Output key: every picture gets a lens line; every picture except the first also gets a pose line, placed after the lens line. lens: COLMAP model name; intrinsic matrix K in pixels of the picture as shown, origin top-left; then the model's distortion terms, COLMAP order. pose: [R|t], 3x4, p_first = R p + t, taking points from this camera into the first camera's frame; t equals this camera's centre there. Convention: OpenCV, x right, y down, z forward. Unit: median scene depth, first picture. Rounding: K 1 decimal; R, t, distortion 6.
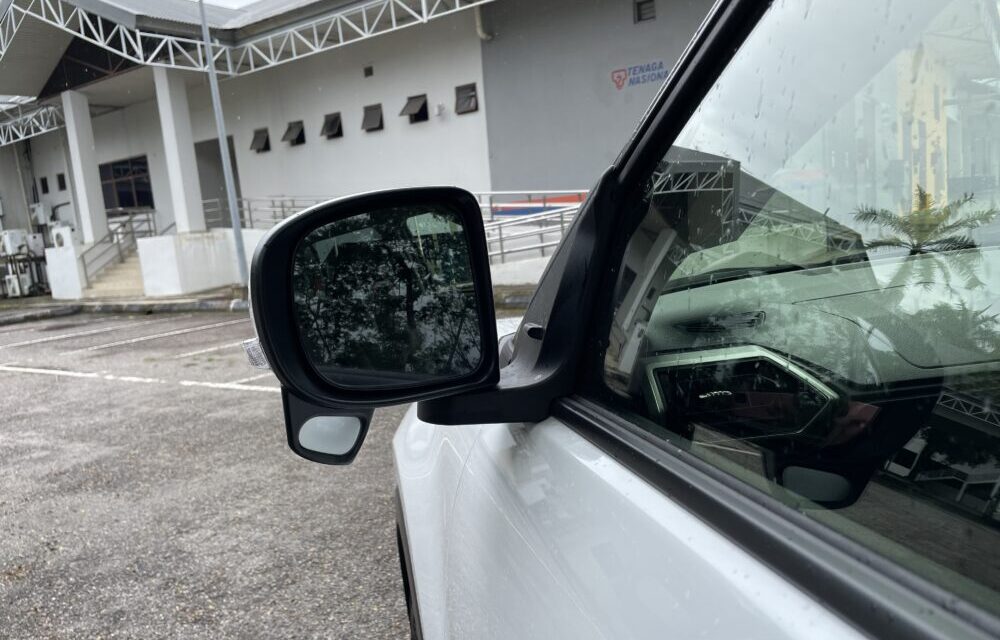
lens RADIAL K [[757.4, 0, 484.0], [0, 757.4, 328.8], [0, 0, 1]] dist [0.039766, -0.040598]
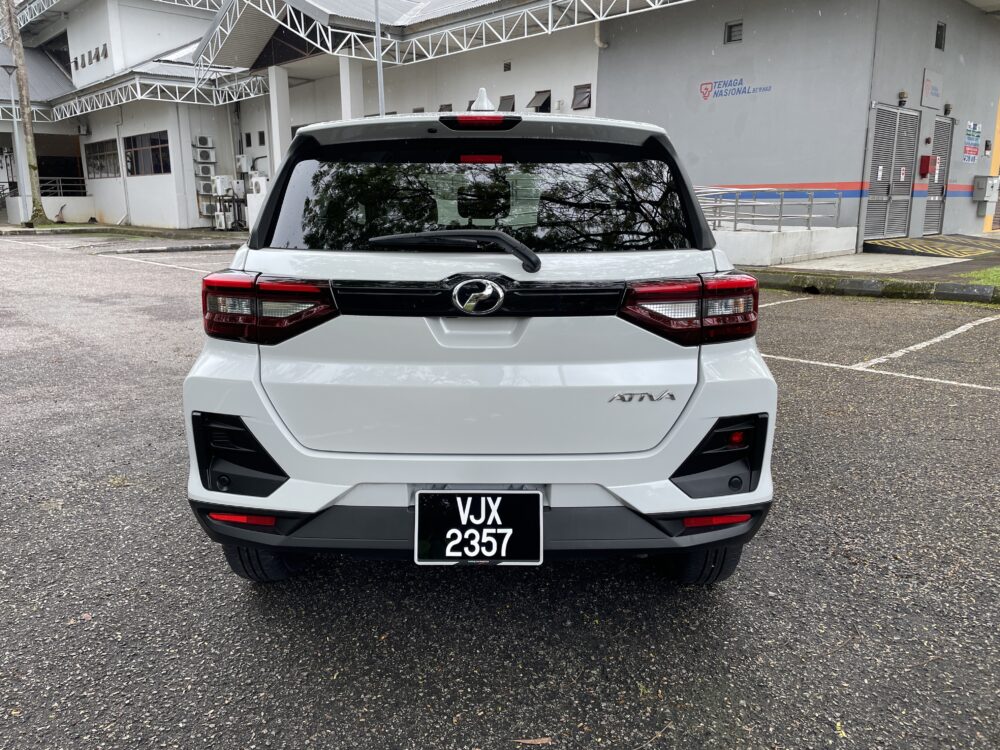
lens RADIAL K [[764.8, 0, 498.2], [0, 764.8, 368.2], [0, 0, 1]] dist [0.057814, -0.079435]
pose [[0.976907, 0.124117, -0.173917, 0.104835], [-0.108758, 0.989494, 0.095258, 0.017156], [0.183913, -0.074143, 0.980142, -0.227697]]
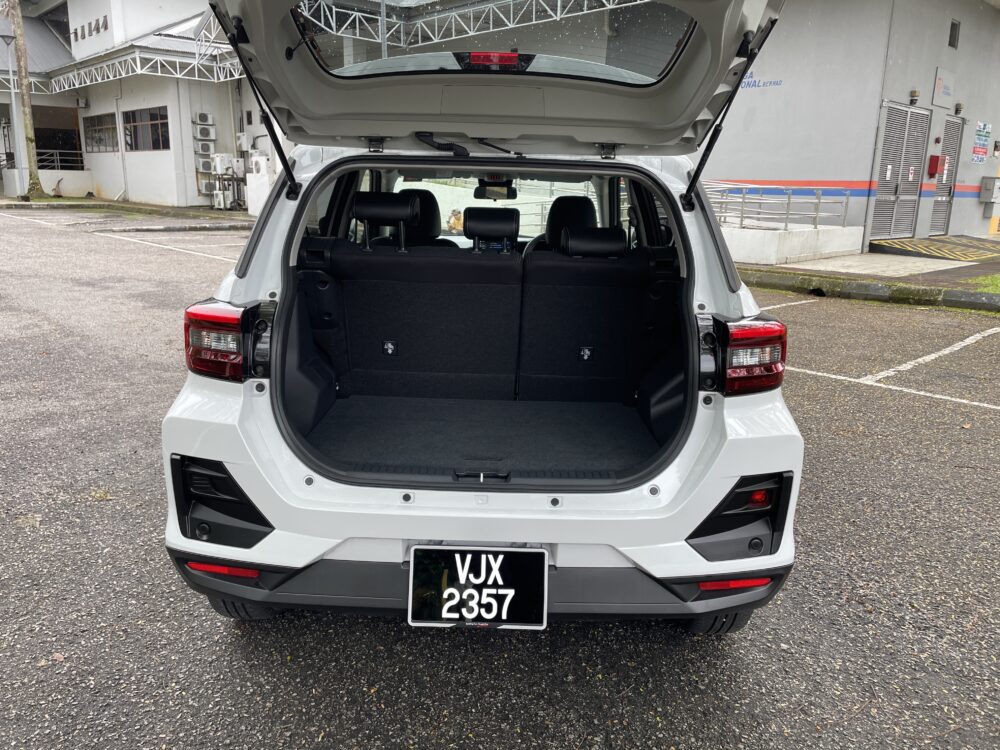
lens RADIAL K [[764.8, 0, 500.4], [0, 764.8, 367.9], [0, 0, 1]] dist [0.057814, -0.079435]
pose [[0.974249, 0.153342, -0.165302, 0.100506], [-0.135353, 0.984084, 0.115144, 0.008524], [0.180328, -0.089805, 0.979498, -0.217667]]
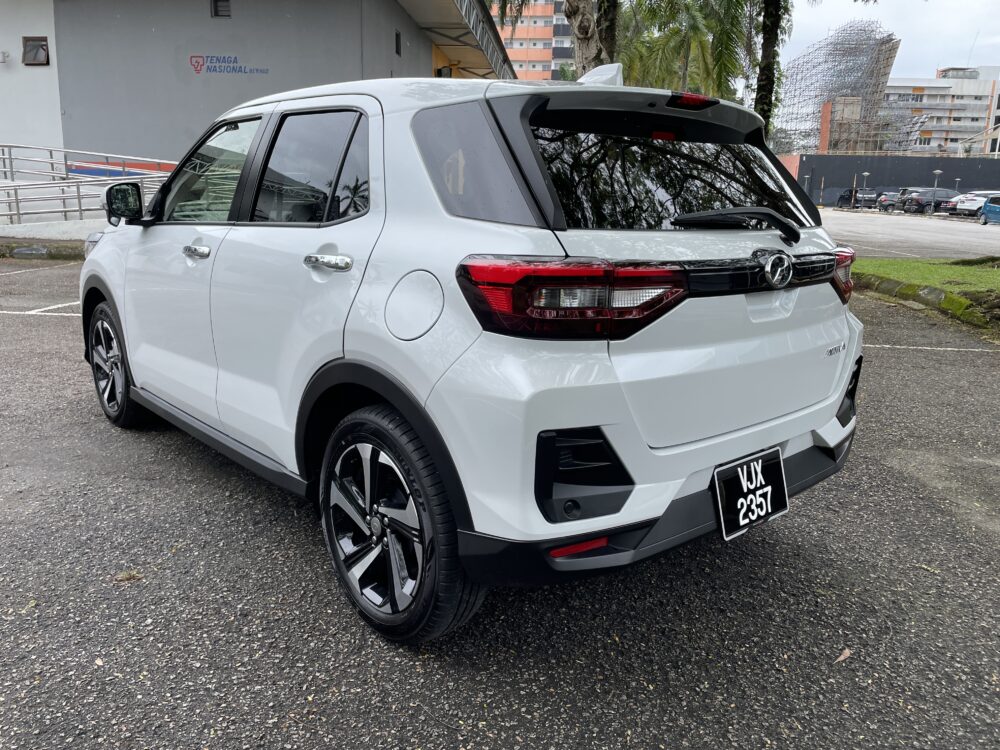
lens RADIAL K [[764.8, 0, 500.5], [0, 764.8, 372.7], [0, 0, 1]] dist [0.057814, -0.079435]
pose [[0.856652, -0.006435, 0.515855, -0.024662], [-0.033343, 0.997141, 0.067810, 0.027286], [-0.514816, -0.075290, 0.853988, -0.196544]]
